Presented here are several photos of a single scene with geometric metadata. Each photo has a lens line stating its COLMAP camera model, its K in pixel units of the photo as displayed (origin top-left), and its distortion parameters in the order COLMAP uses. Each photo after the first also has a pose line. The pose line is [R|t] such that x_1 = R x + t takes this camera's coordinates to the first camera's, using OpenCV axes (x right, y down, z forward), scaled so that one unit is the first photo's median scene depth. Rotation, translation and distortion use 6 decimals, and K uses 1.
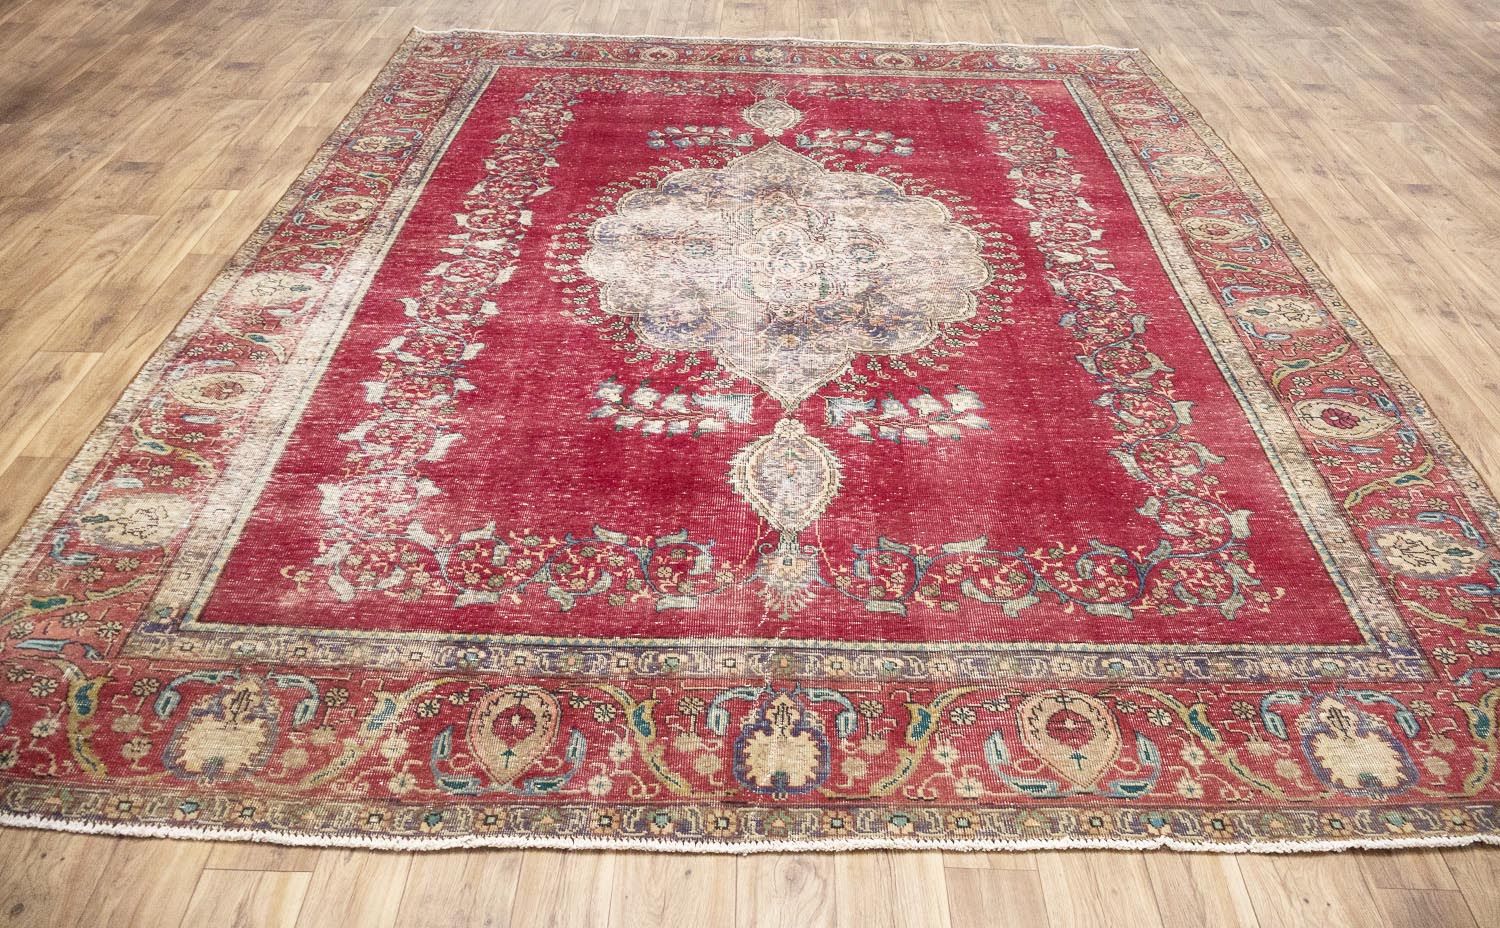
lens RADIAL K [[1217.7, 0, 750.0], [0, 1217.7, 464.0], [0, 0, 1]] dist [-0.006556, 0.007963]
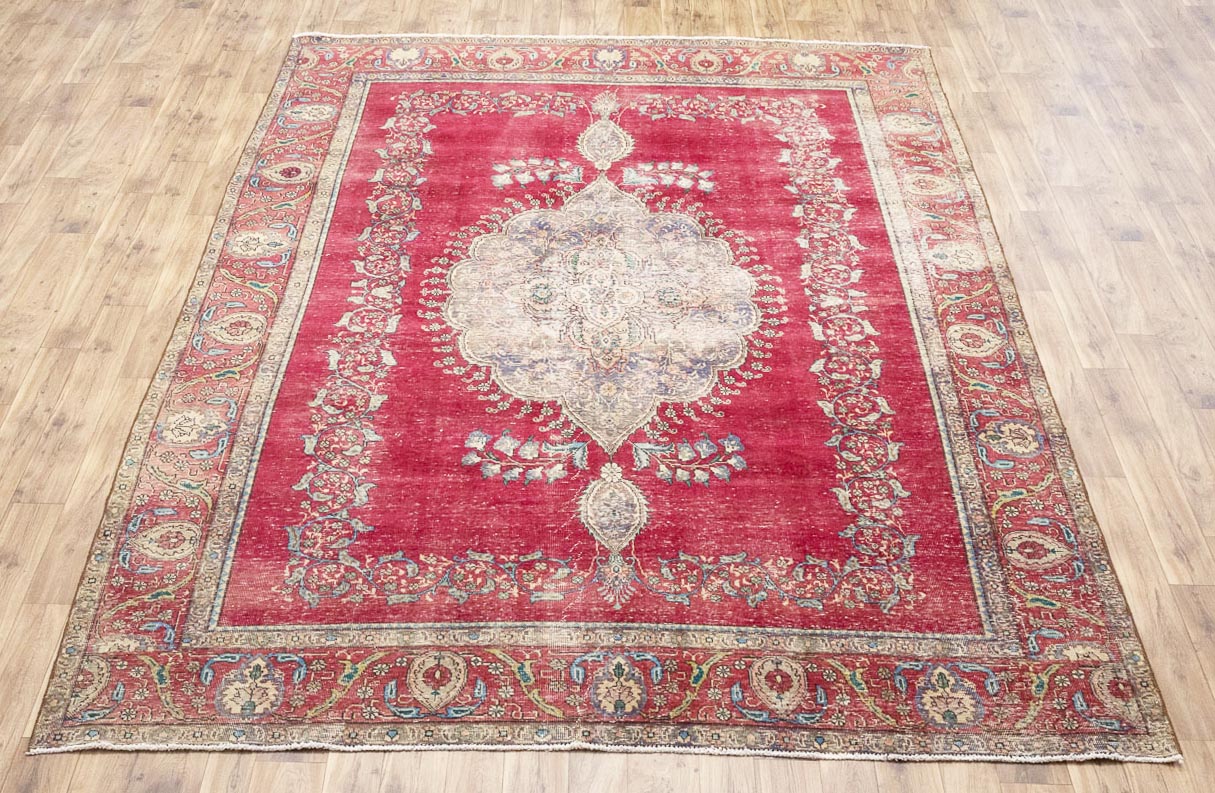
lens RADIAL K [[1219.4, 0, 607.5], [0, 1219.4, 396.5], [0, 0, 1]] dist [0.002979, 0.025757]
pose [[-0.999327, -0.015985, -0.033017, 0.068366], [-0.035141, 0.158871, 0.986674, -1.515308], [-0.010527, 0.987170, -0.159326, 1.387851]]
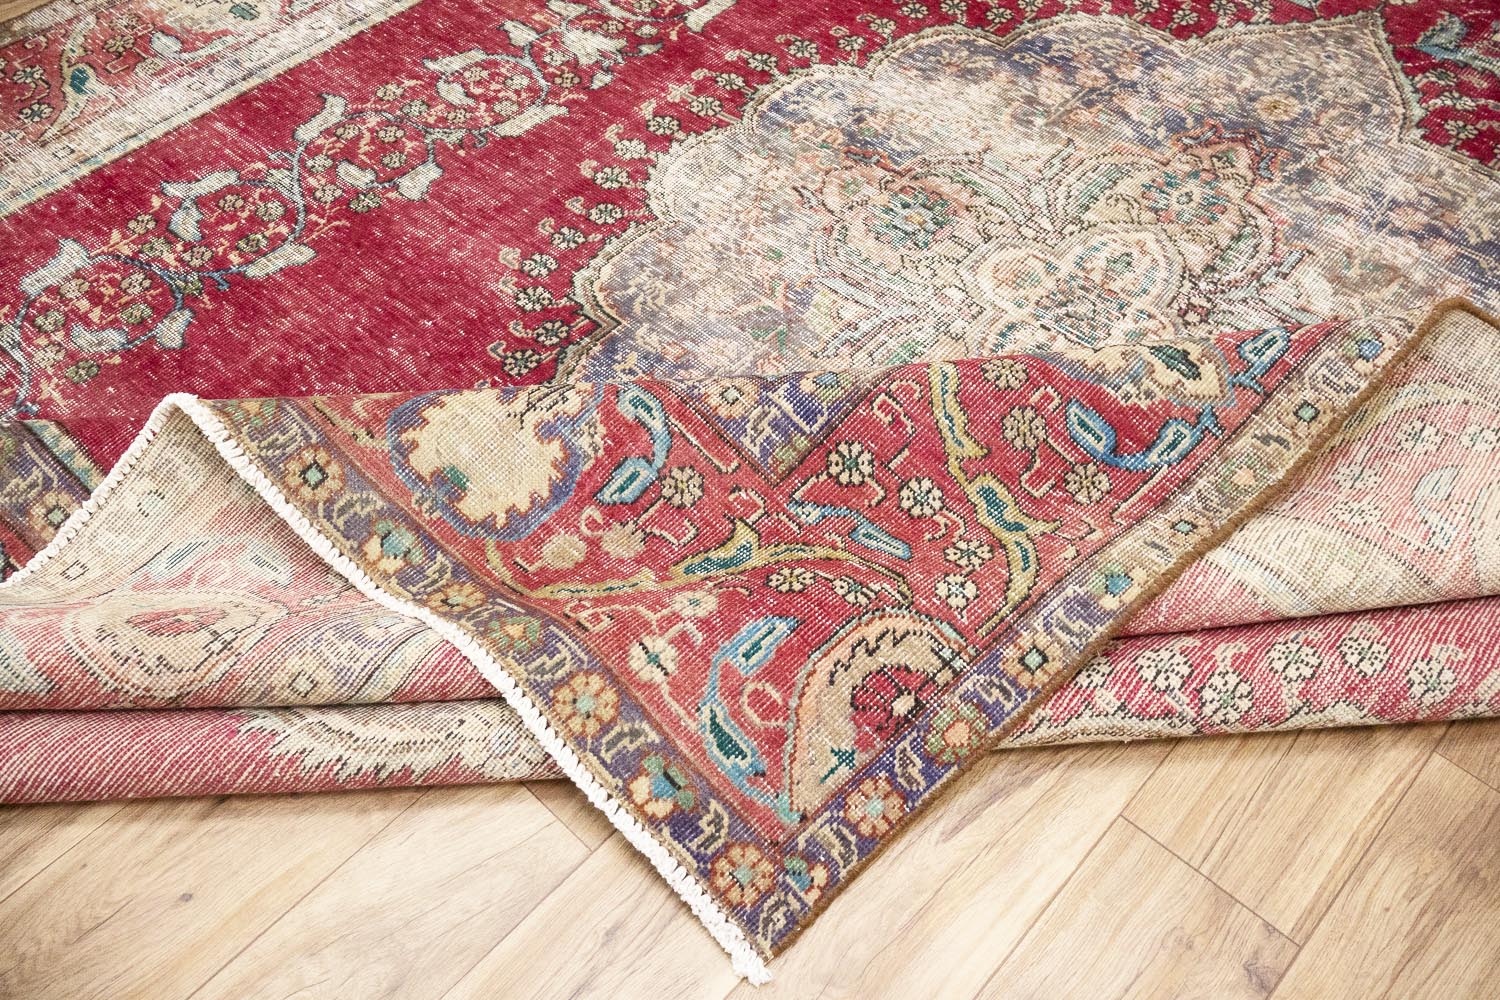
lens RADIAL K [[1207.3, 0, 746.5], [0, 1207.3, 552.3], [0, 0, 1]] dist [-0.002702, 0.001175]
pose [[0.741882, 0.520033, -0.423293, 0.166712], [-0.375760, 0.845276, 0.379885, -0.230488], [0.555352, -0.122773, 0.822503, 0.635675]]
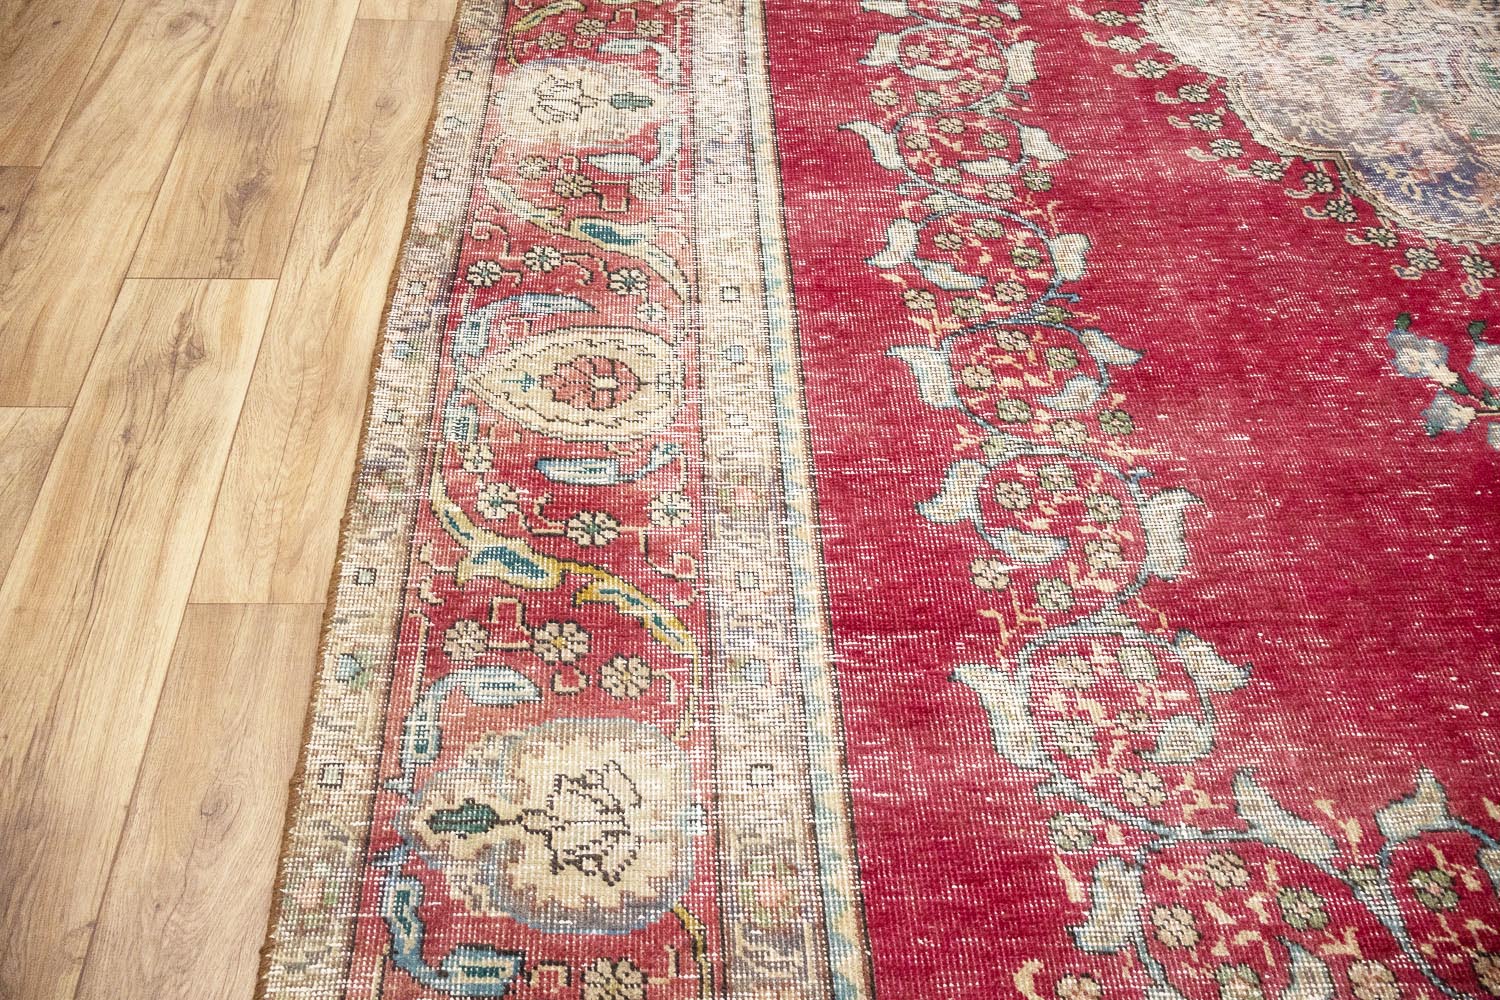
lens RADIAL K [[1219.9, 0, 750.0], [0, 1219.9, 500.0], [0, 0, 1]] dist [-0.001113, -0.001046]
pose [[0.997689, -0.032882, 0.059453, -0.353626], [0.015942, 0.963950, 0.265606, -0.119146], [-0.066044, -0.264045, 0.962247, 0.487633]]
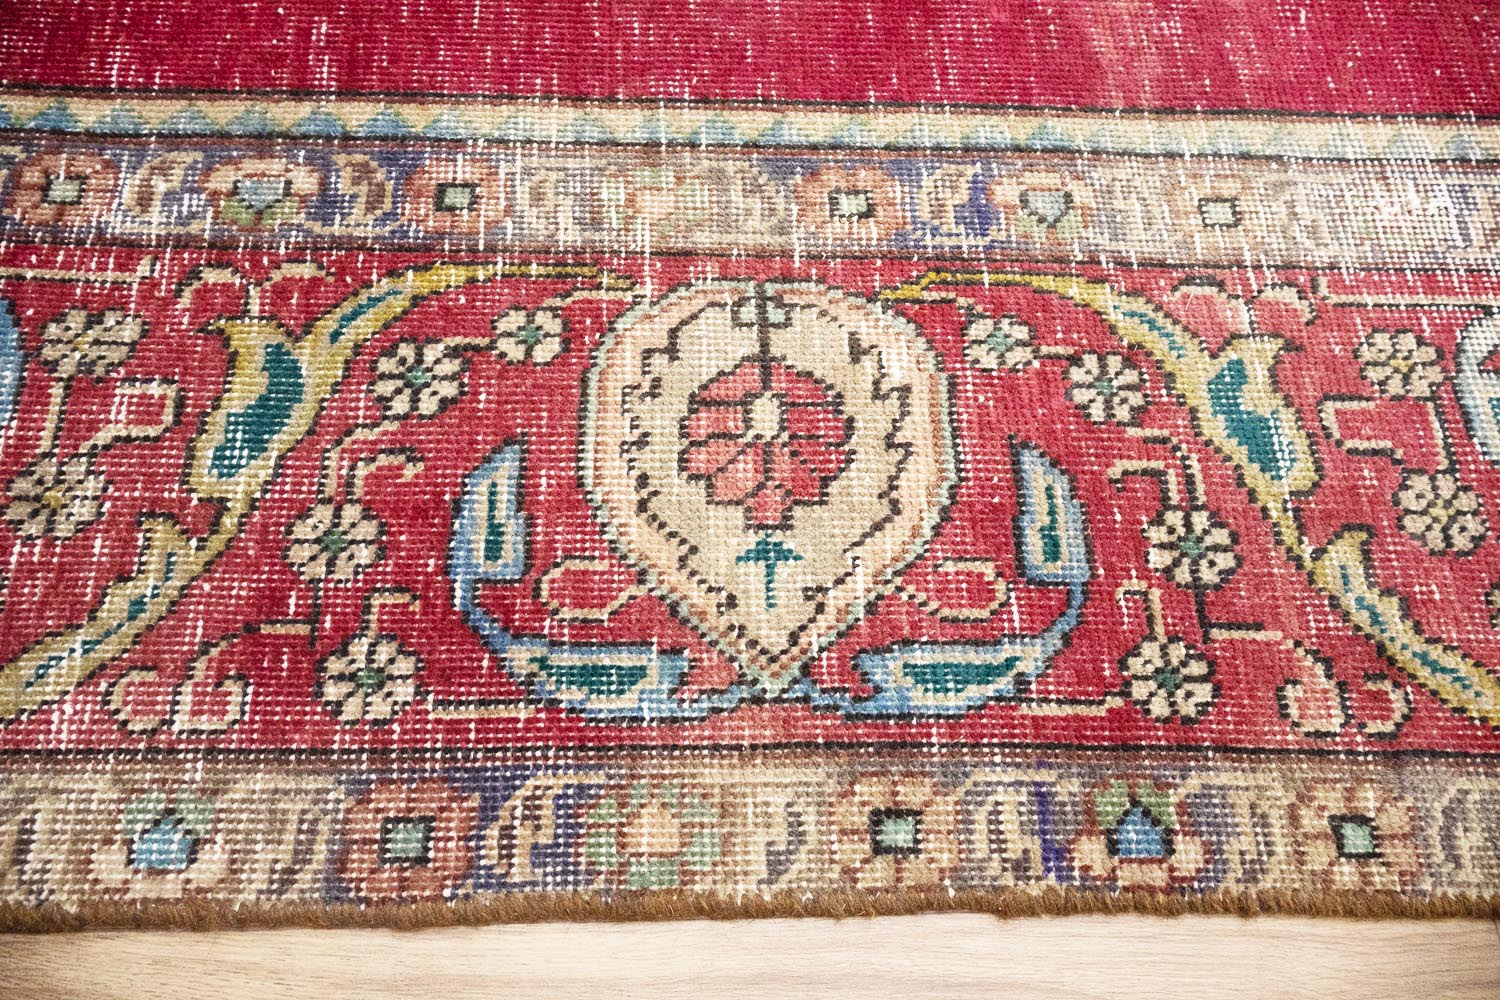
lens RADIAL K [[1272.6, 0, 731.4], [0, 1272.6, 541.0], [0, 0, 1]] dist [0.009450, -0.007956]
pose [[-0.043889, -0.926634, 0.373395, -0.451905], [0.562634, 0.285922, 0.775688, -0.376071], [-0.825540, 0.244129, 0.508807, 1.026843]]
